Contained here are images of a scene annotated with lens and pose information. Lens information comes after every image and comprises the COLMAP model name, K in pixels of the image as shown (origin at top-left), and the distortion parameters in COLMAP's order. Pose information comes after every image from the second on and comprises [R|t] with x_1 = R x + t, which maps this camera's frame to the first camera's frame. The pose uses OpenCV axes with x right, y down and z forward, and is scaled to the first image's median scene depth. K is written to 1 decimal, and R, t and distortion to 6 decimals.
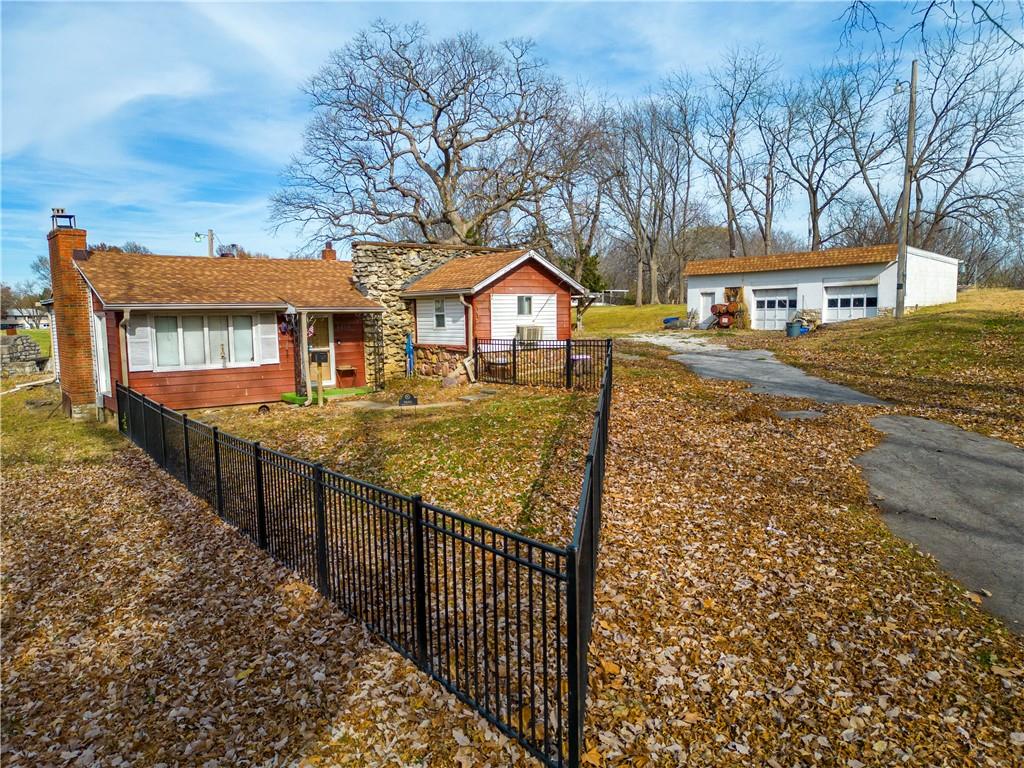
lens RADIAL K [[708.2, 0, 513.1], [0, 708.2, 386.6], [0, 0, 1]] dist [0.058526, -0.032345]
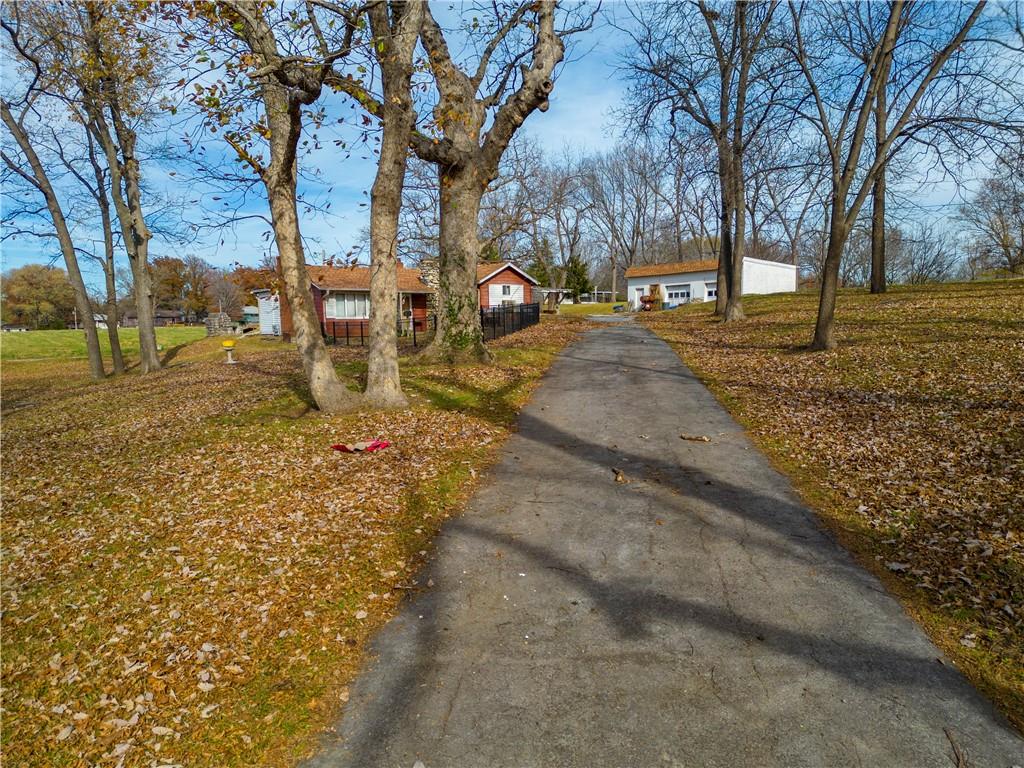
lens RADIAL K [[708.2, 0, 514.4], [0, 708.2, 391.6], [0, 0, 1]] dist [0.058526, -0.032345]
pose [[0.999453, -0.000315, -0.033077, 0.064990], [0.000173, 0.999991, -0.004318, 0.111417], [0.033078, 0.004310, 0.999443, -0.614322]]
